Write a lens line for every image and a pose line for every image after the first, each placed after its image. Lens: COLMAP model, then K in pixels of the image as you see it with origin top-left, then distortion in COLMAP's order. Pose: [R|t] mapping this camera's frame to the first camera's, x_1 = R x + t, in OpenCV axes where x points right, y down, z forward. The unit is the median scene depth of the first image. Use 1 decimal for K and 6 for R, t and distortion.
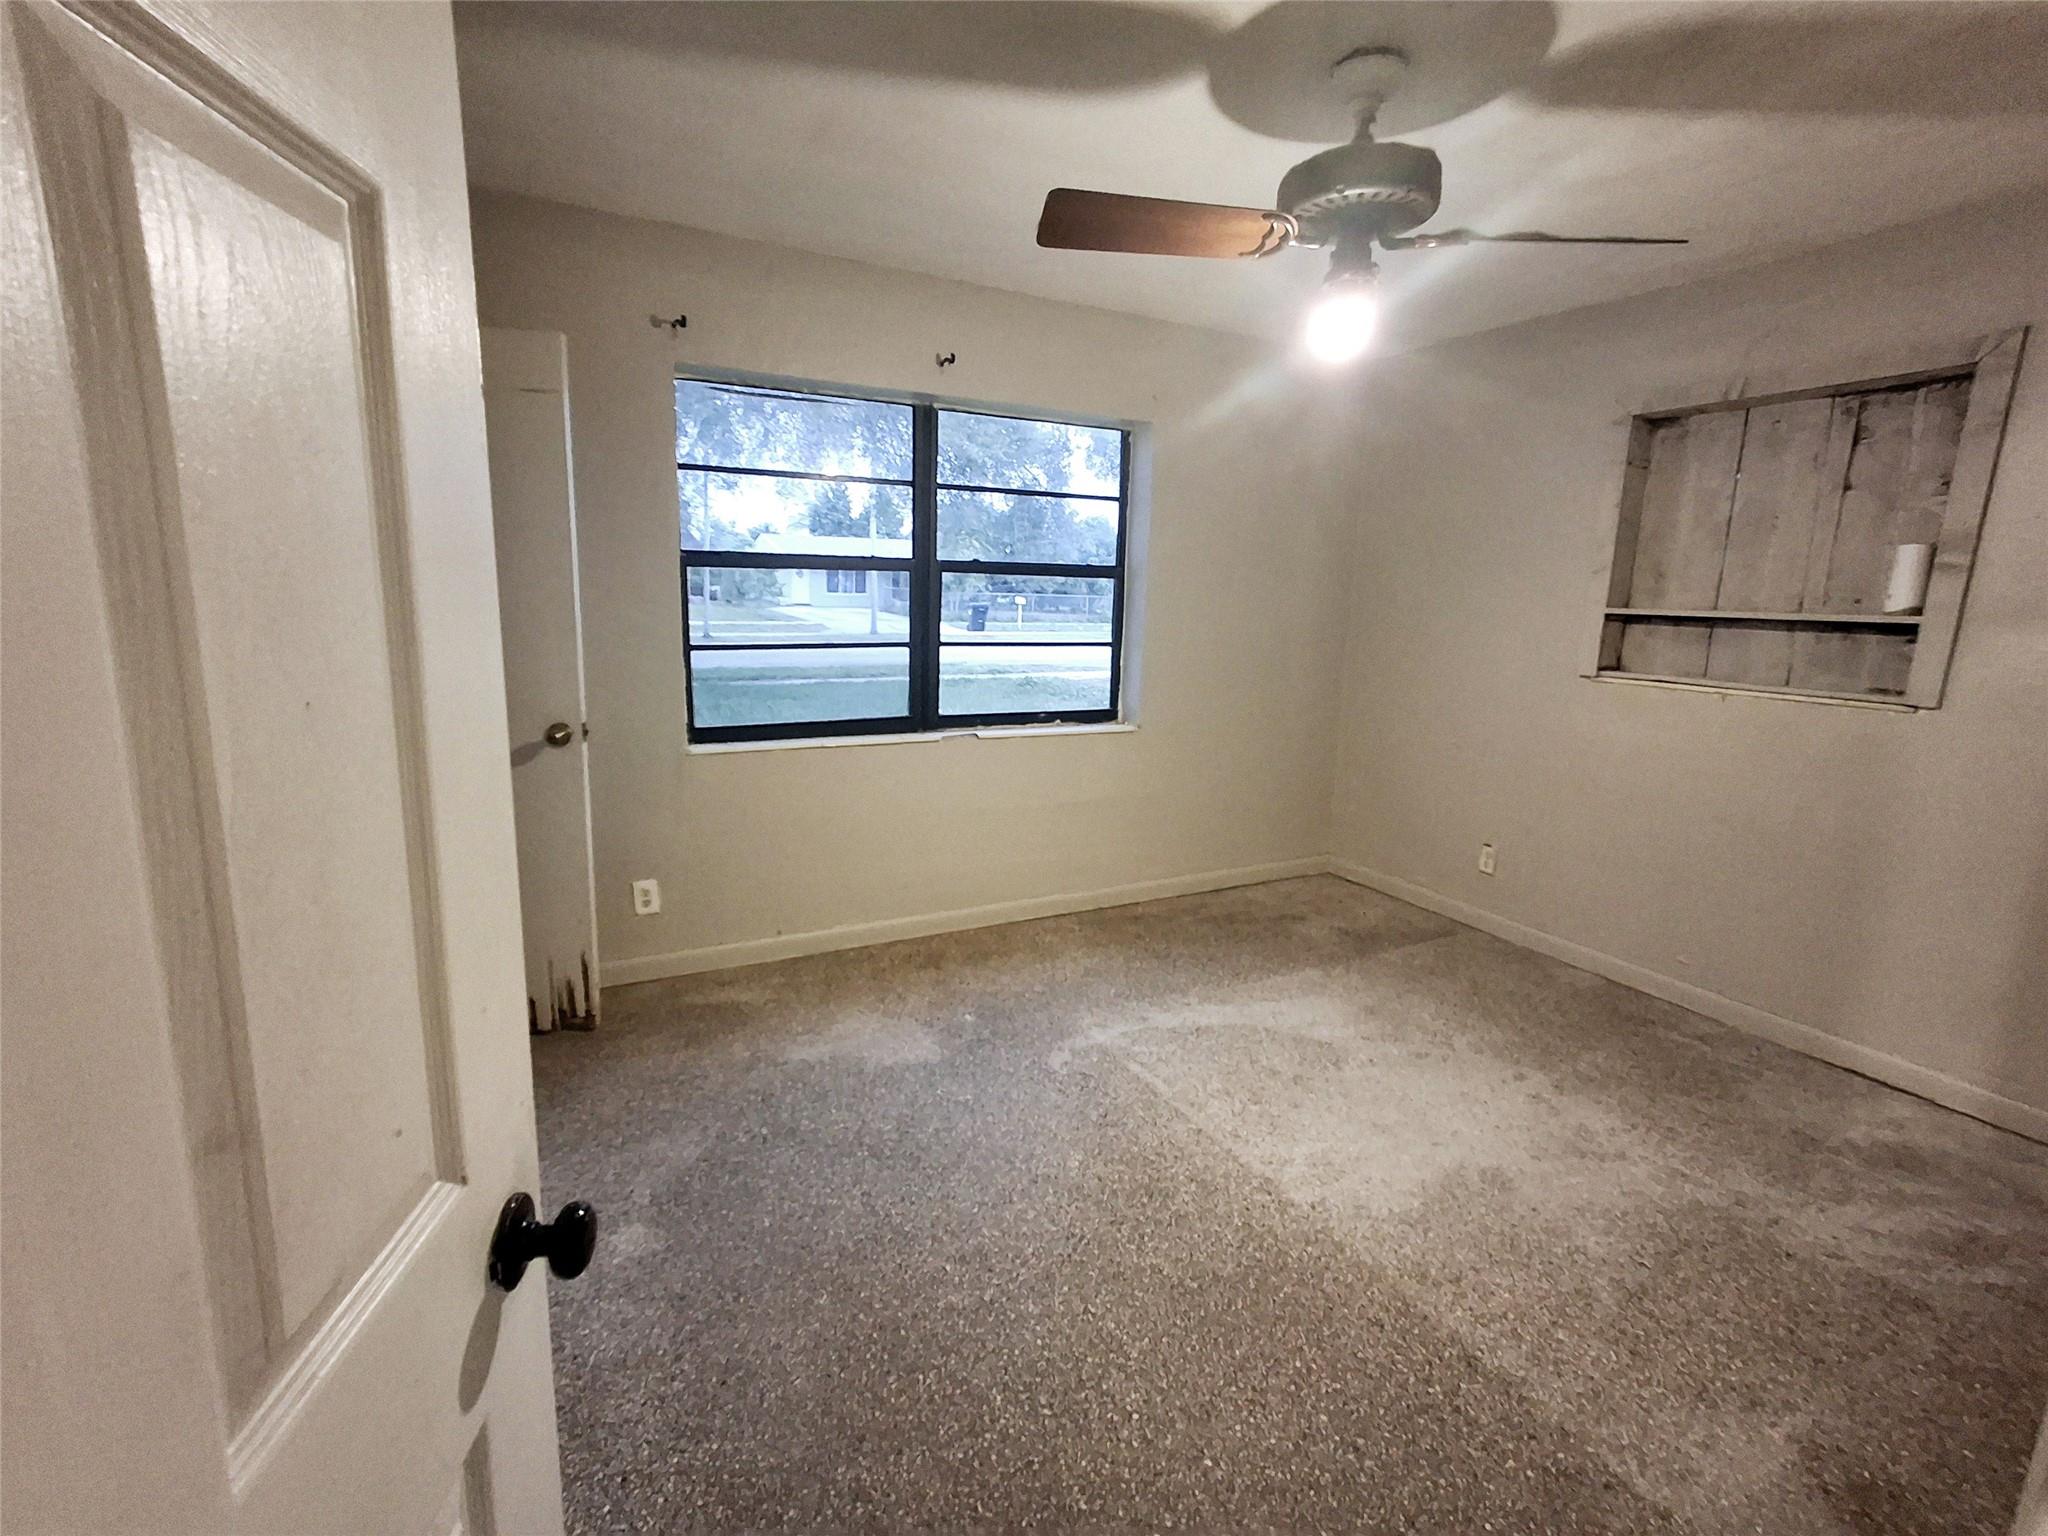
lens RADIAL K [[936.7, 0, 1026.1], [0, 936.7, 757.1], [0, 0, 1]] dist [0.013855, -0.000386]
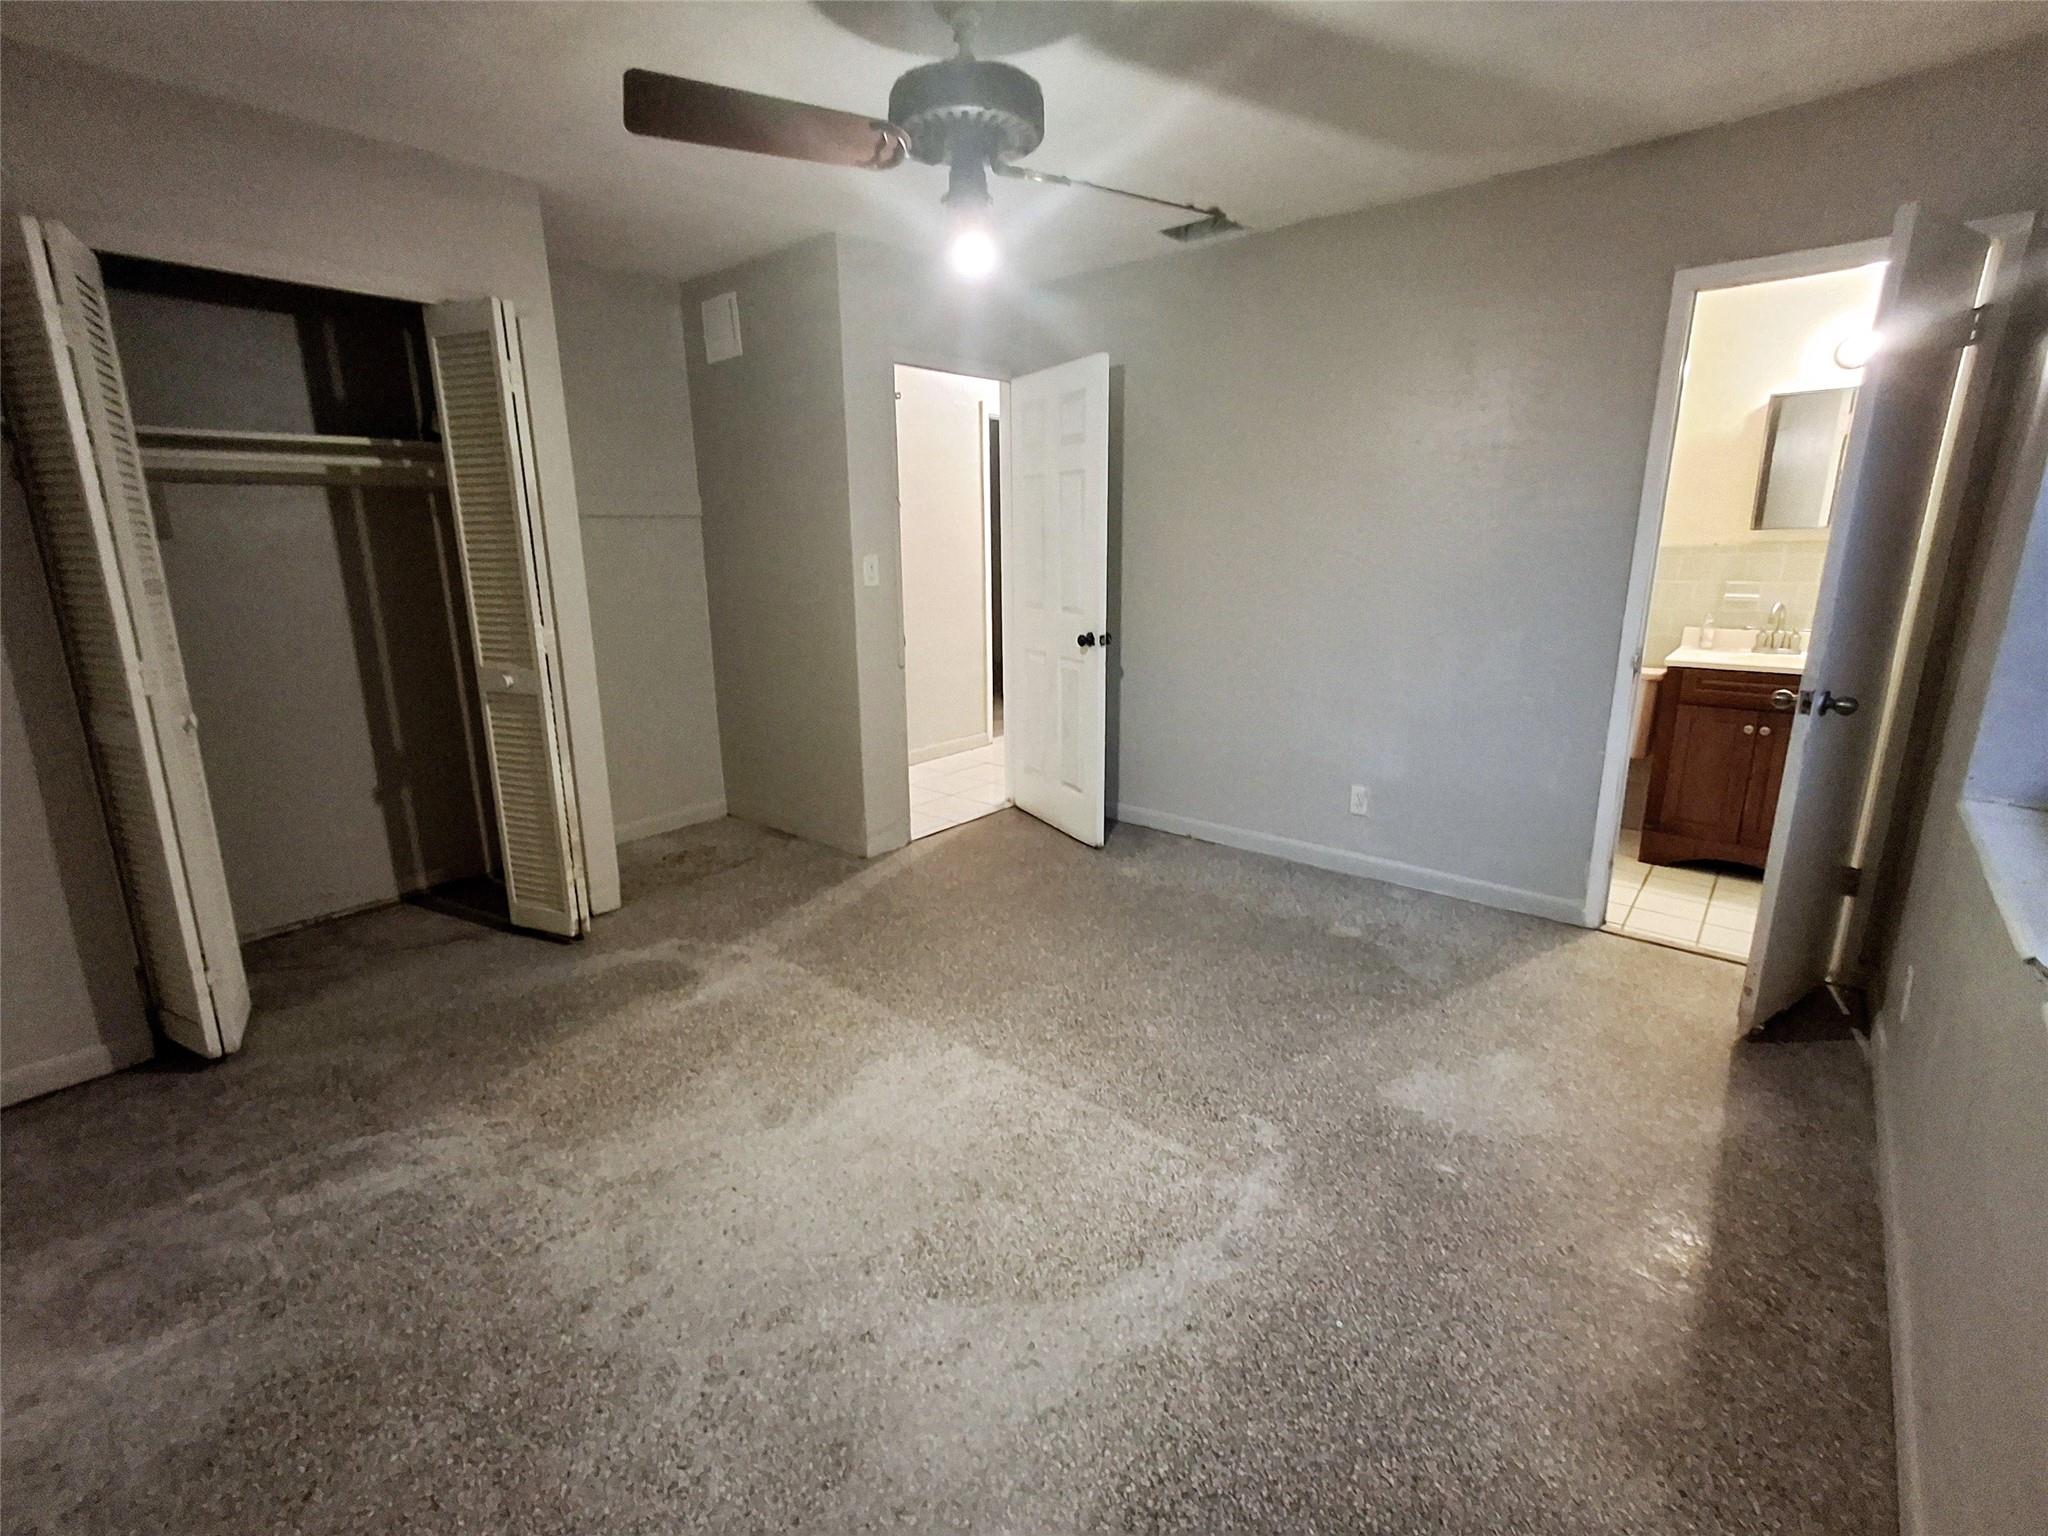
lens RADIAL K [[937.5, 0, 1006.1], [0, 937.5, 745.7], [0, 0, 1]] dist [0.000348, -0.000469]
pose [[-0.933453, 0.062016, -0.353298, 0.569535], [-0.081877, 0.922101, 0.378188, -0.290001], [0.349230, 0.381948, -0.855660, 1.699967]]
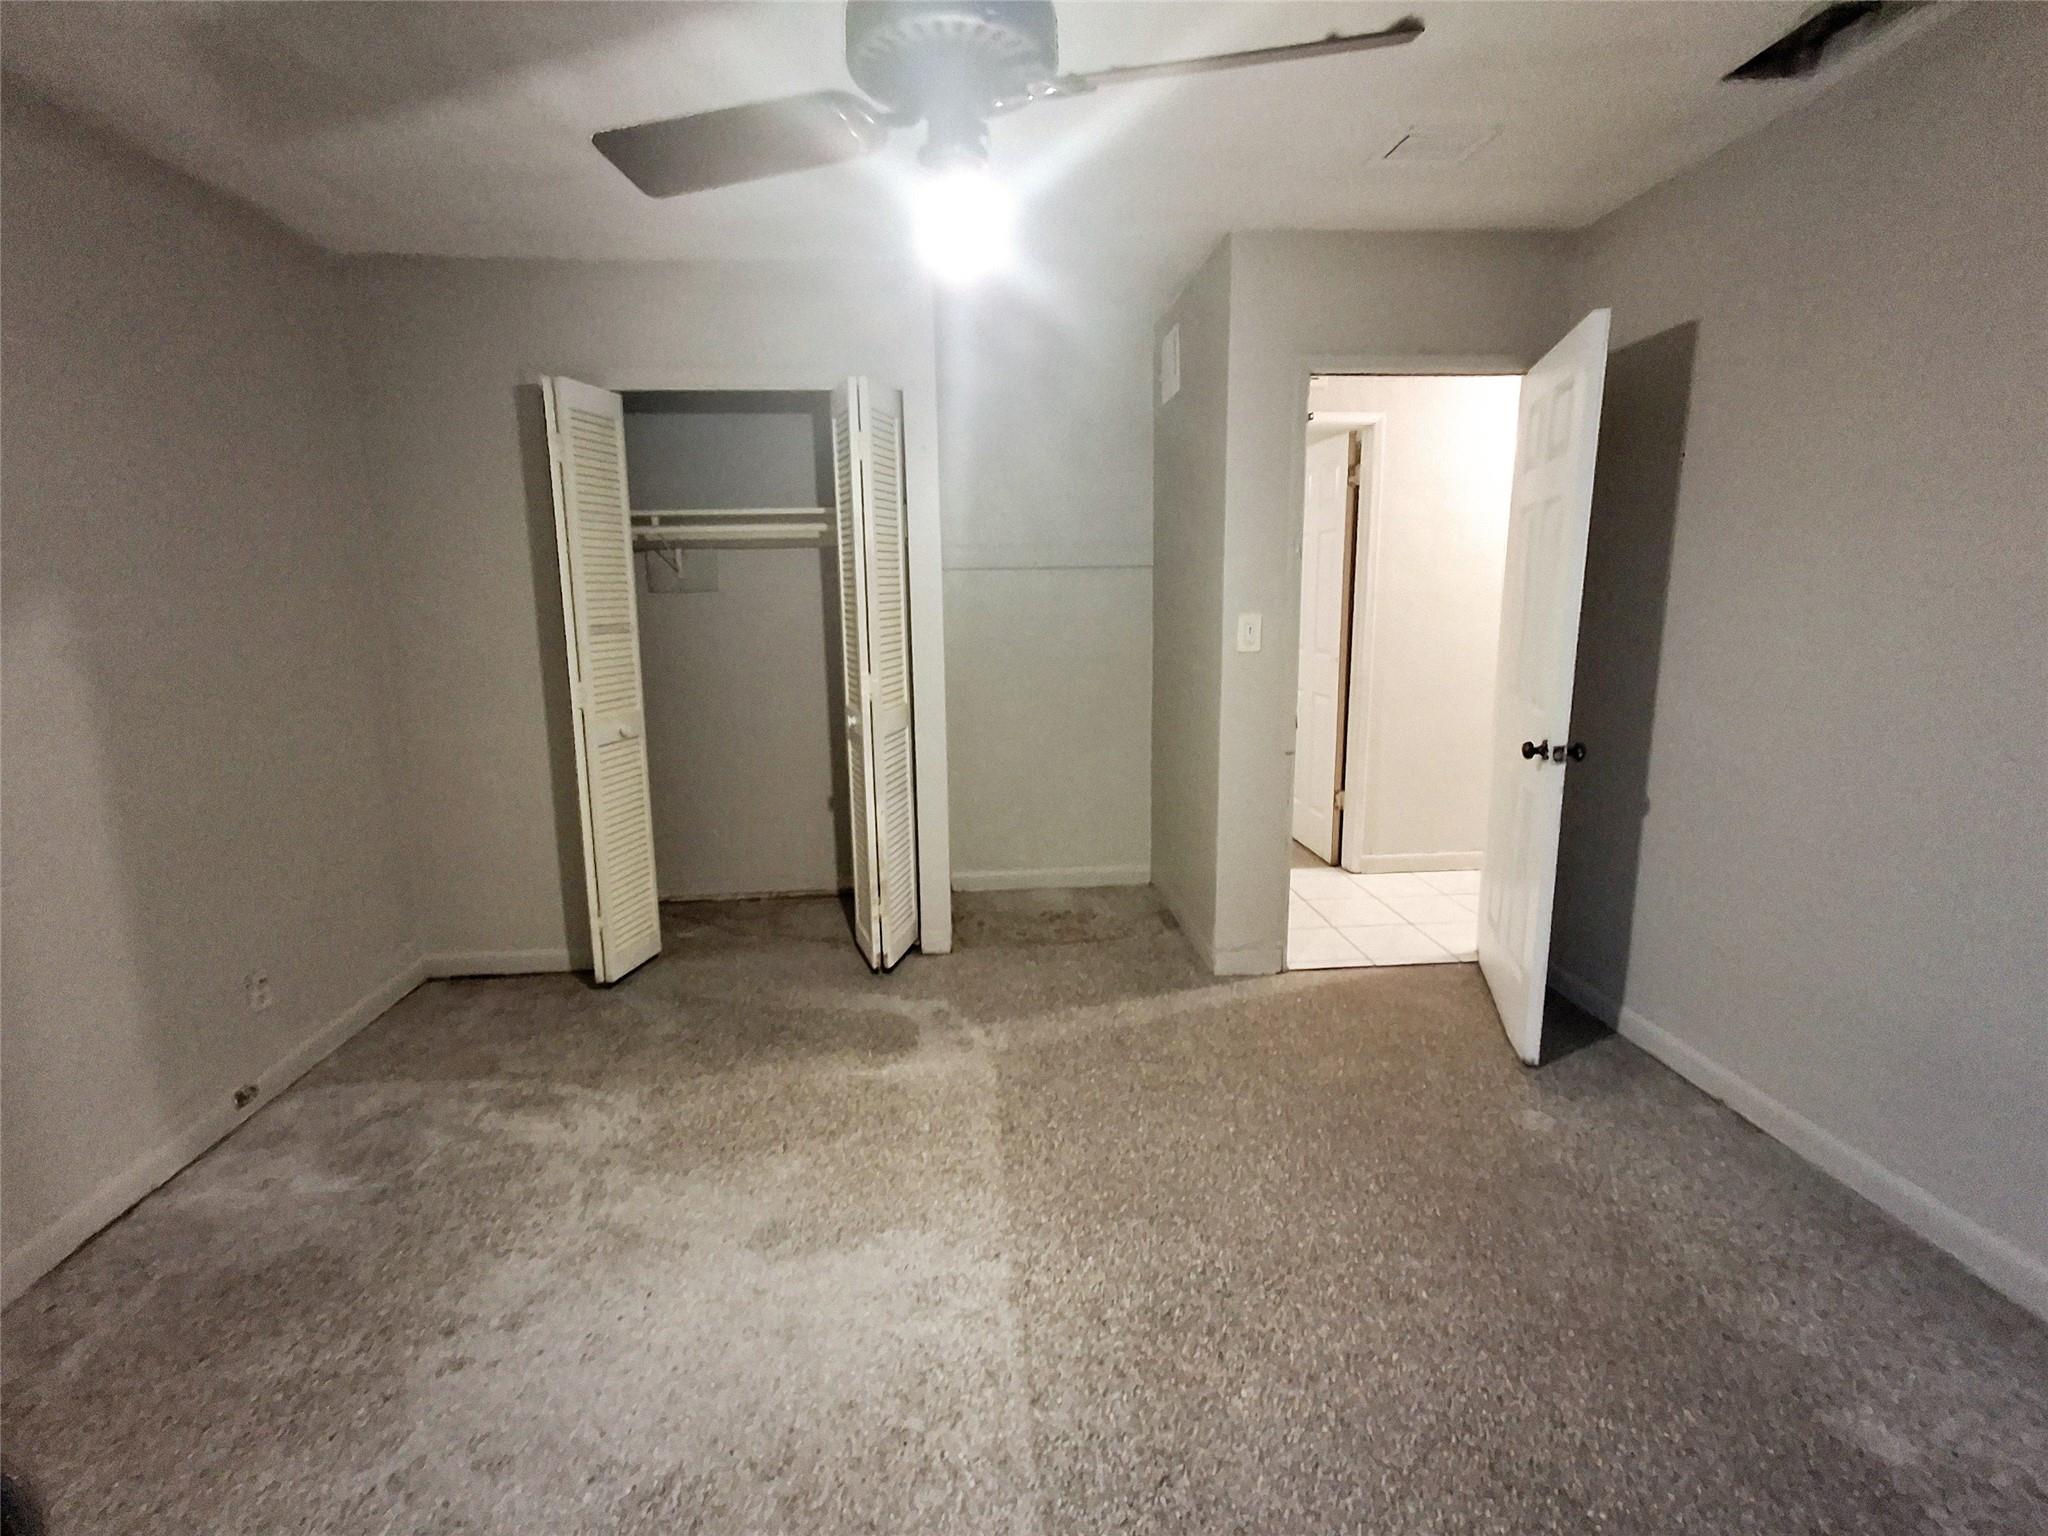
lens RADIAL K [[926.6, 0, 1011.3], [0, 926.6, 752.6], [0, 0, 1]] dist [0.002622, -0.000841]
pose [[-0.912451, -0.090136, 0.399134, -0.021300], [0.064201, 0.931819, 0.357200, -0.269379], [-0.404117, 0.351552, -0.844453, 1.424240]]
